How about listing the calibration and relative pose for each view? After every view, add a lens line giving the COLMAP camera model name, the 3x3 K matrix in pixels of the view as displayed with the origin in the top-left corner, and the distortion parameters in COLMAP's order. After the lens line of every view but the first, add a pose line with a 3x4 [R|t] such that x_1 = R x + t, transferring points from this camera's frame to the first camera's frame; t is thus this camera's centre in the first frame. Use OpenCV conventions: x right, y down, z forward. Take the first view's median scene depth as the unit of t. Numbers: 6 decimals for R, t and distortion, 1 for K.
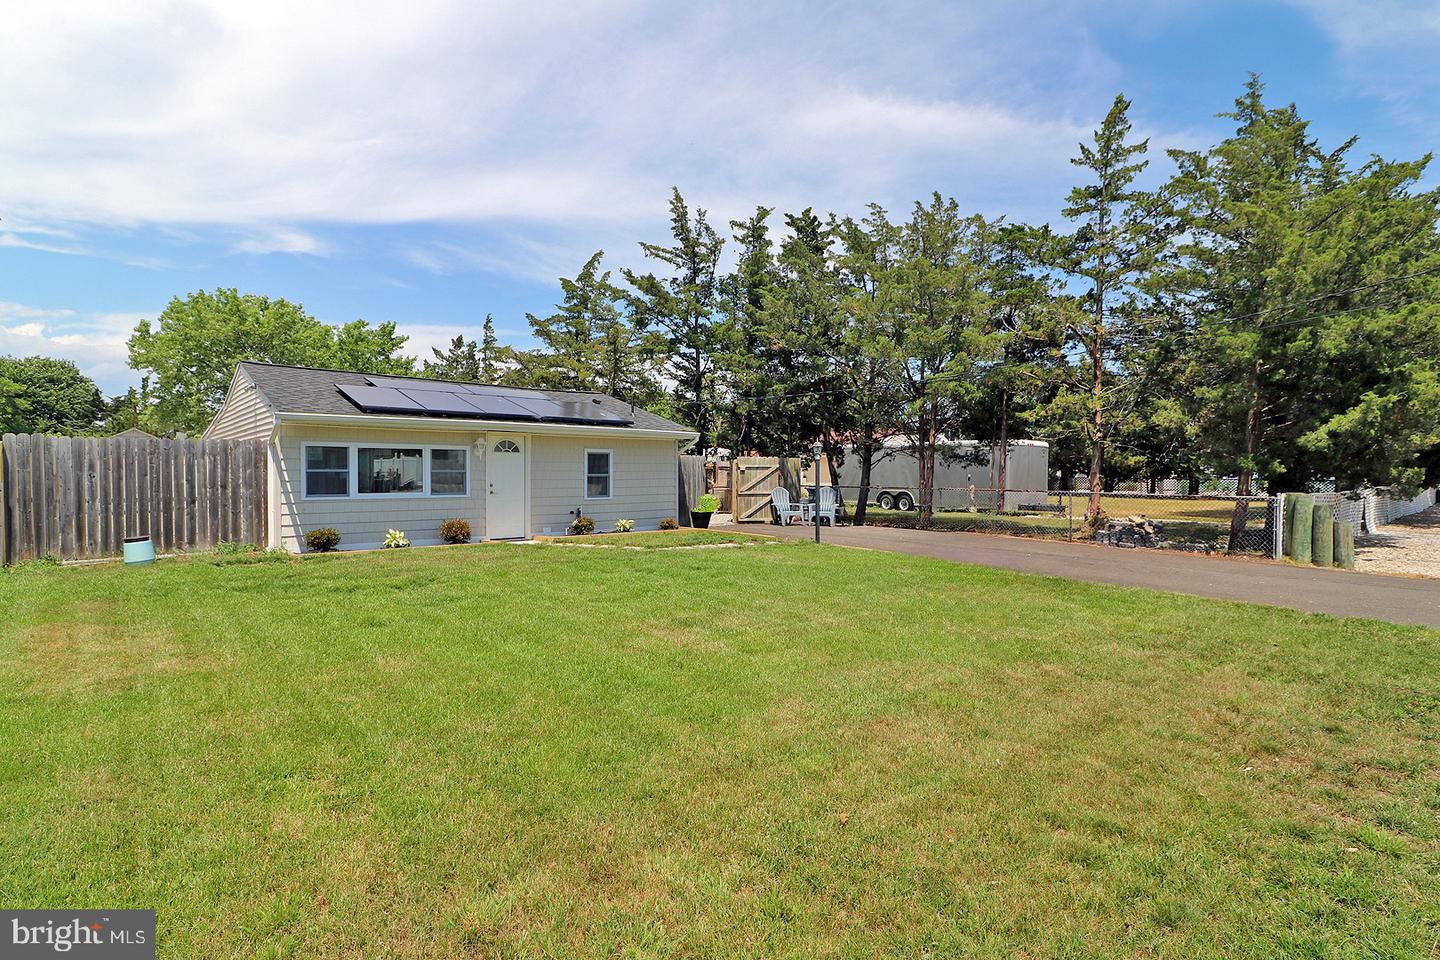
lens RADIAL K [[720.8, 0, 720.0], [0, 720.8, 480.0], [0, 0, 1]] dist [-0.014976, -0.000933]
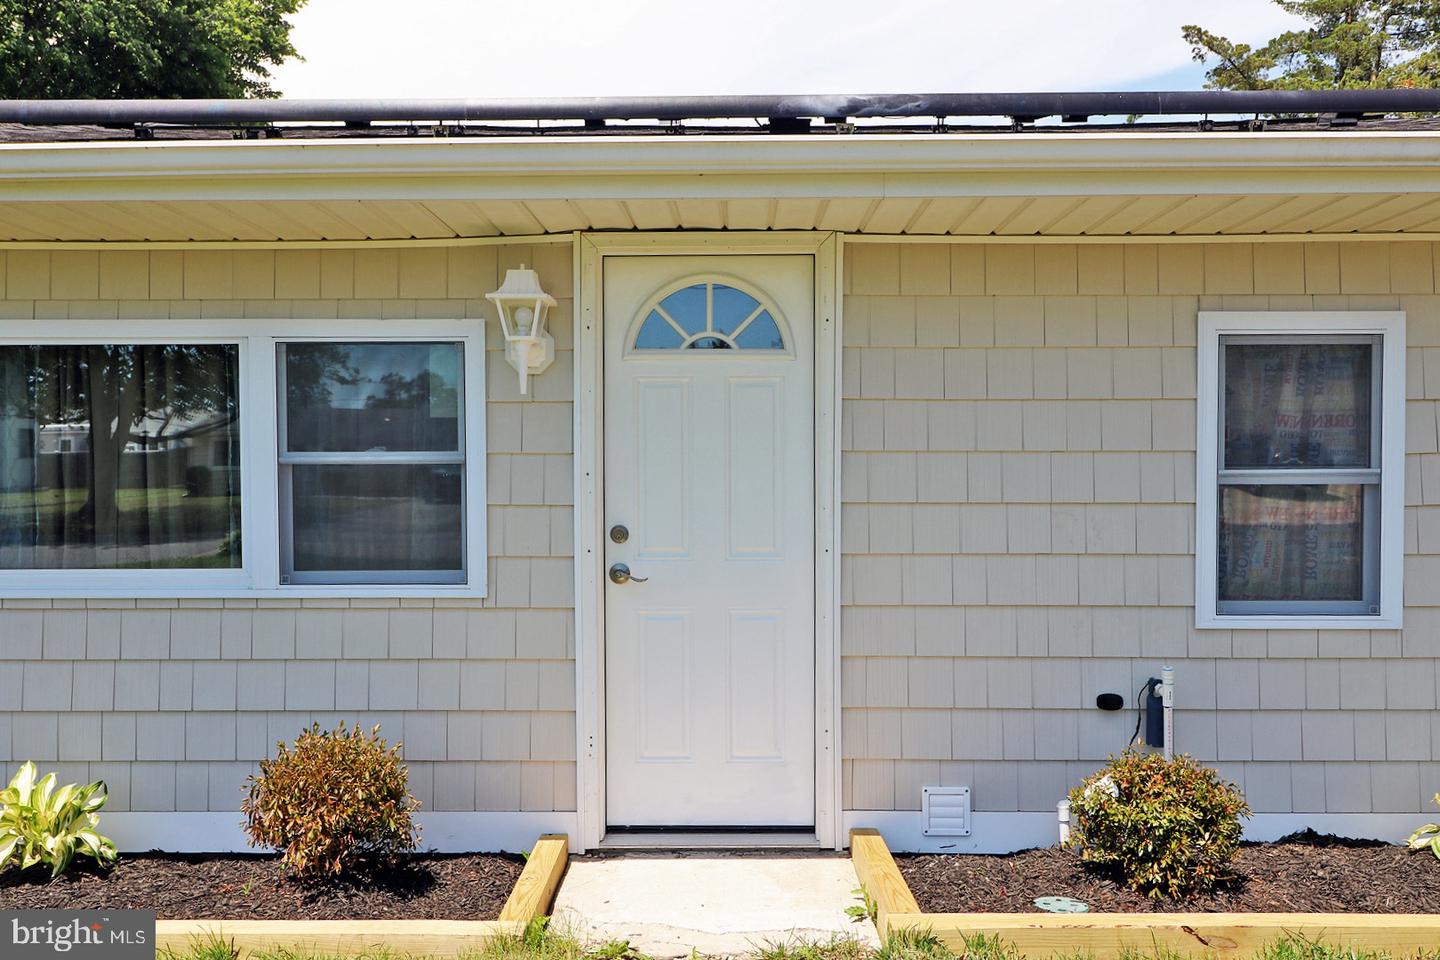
lens RADIAL K [[1162.8, 0, 720.0], [0, 1162.8, 480.0], [0, 0, 1]] dist [-0.002354, 0.004569]
pose [[0.749954, 0.006596, -0.661457, -0.105264], [-0.001374, 0.999964, 0.008414, -0.009031], [0.661488, -0.005401, 0.749936, 0.807549]]
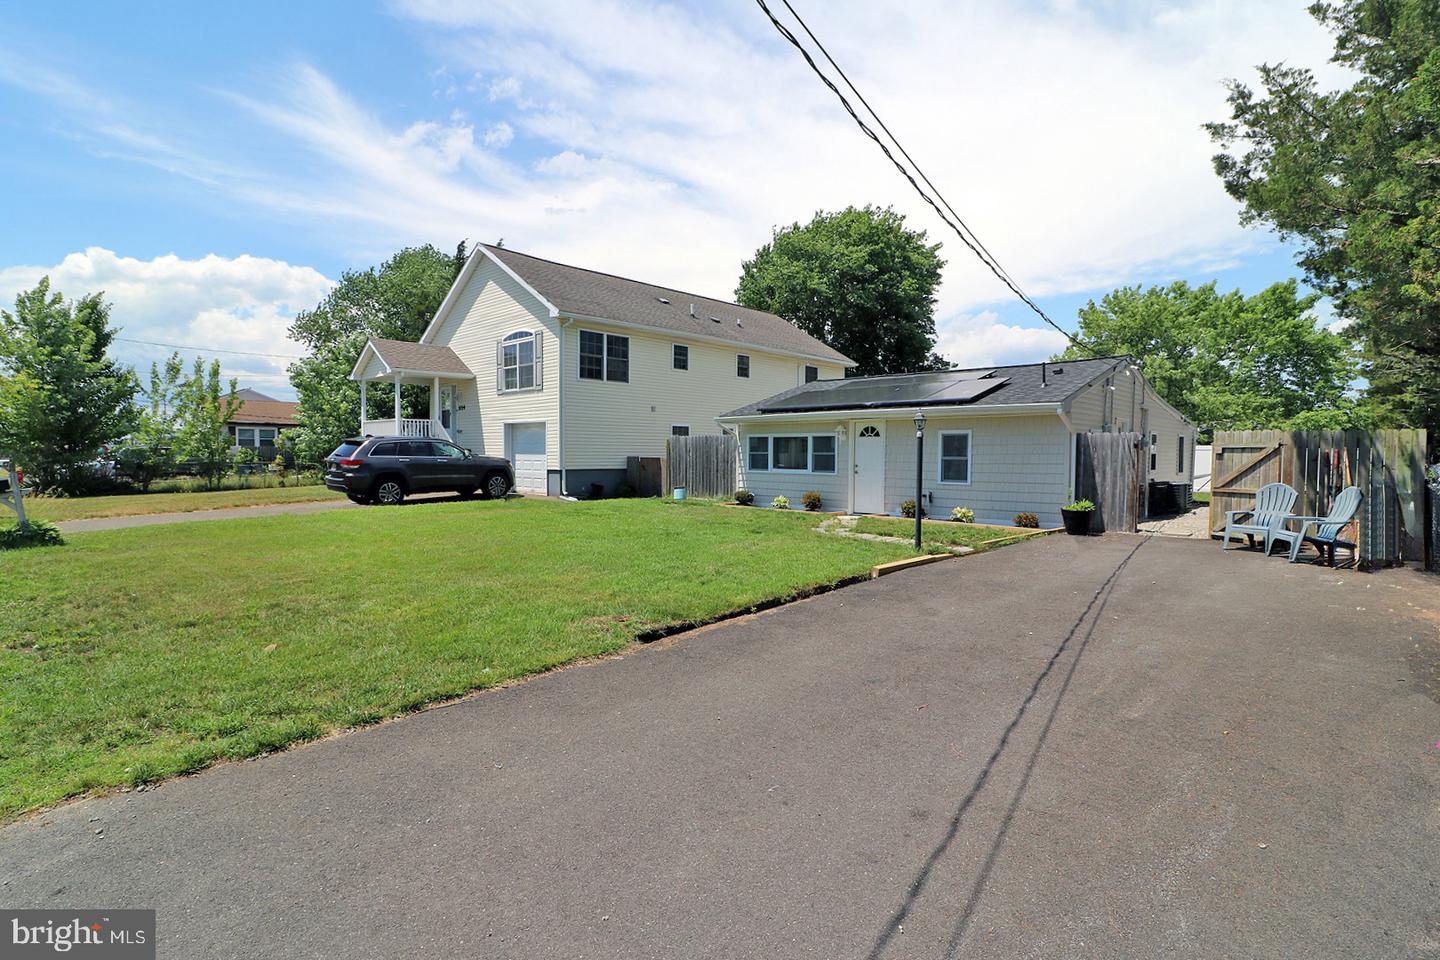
lens RADIAL K [[717.1, 0, 713.6], [0, 717.1, 460.5], [0, 0, 1]] dist [0.012199, -0.018129]
pose [[0.069264, 0.006554, -0.997577, 0.825545], [-0.018954, 0.999807, 0.005252, -0.003135], [0.997418, 0.018544, 0.069375, 0.701443]]
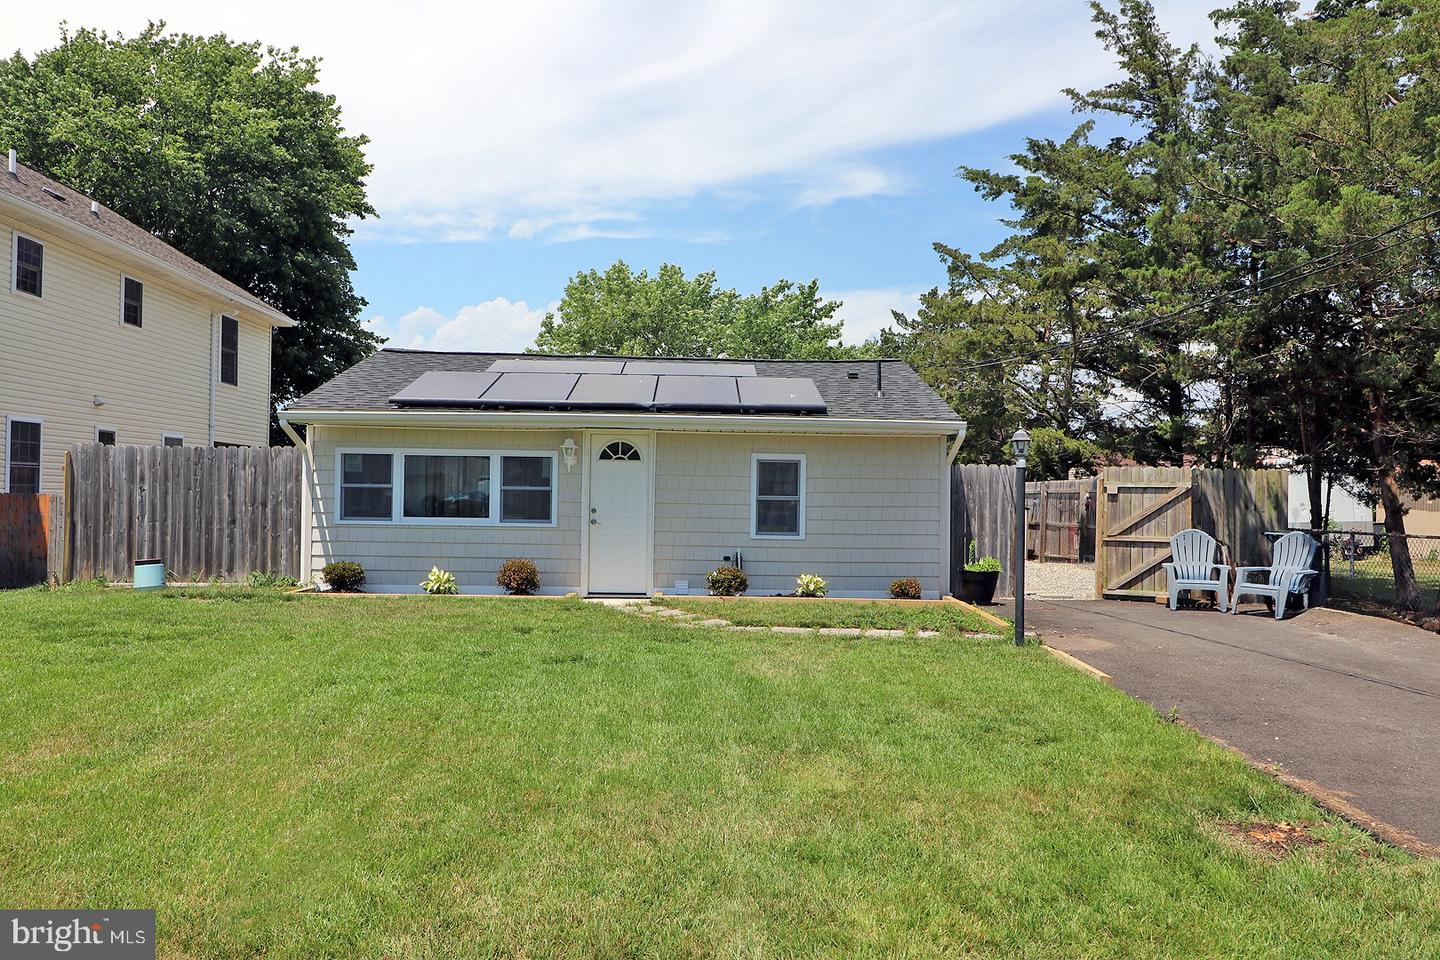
lens RADIAL K [[1162.8, 0, 720.0], [0, 1162.8, 480.0], [0, 0, 1]] dist [-0.002354, 0.004569]
pose [[0.768401, -0.001825, -0.639966, 0.458798], [-0.019950, 0.999442, -0.026804, 0.005600], [0.639657, 0.033364, 0.767936, 0.259383]]
